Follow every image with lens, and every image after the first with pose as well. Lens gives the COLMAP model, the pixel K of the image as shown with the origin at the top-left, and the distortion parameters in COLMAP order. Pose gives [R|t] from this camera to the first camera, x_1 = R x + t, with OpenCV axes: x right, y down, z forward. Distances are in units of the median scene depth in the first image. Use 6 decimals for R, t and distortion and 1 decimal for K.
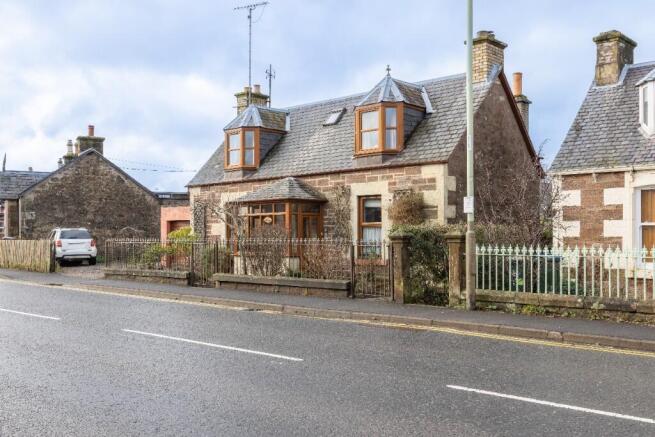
lens RADIAL K [[643.1, 0, 325.3], [0, 643.1, 223.9], [0, 0, 1]] dist [0.015464, 0.000000]
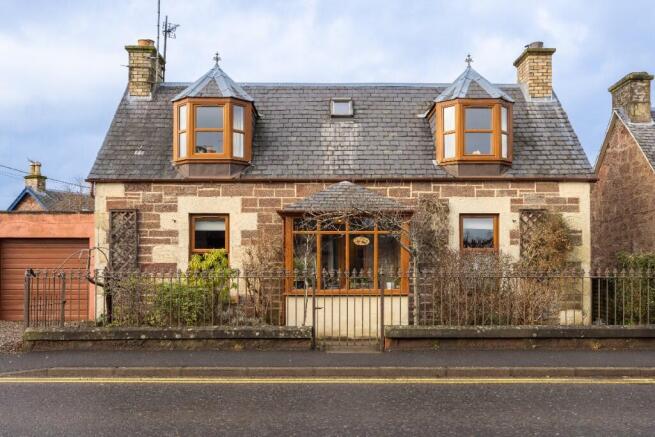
lens RADIAL K [[643.1, 0, 327.6], [0, 643.1, 217.1], [0, 0, 1]] dist [0.015464, 0.000000]
pose [[0.728524, 0.056118, 0.682718, -0.581618], [-0.015605, 0.997740, -0.065361, 0.013451], [-0.684843, 0.036963, 0.727753, 0.537049]]
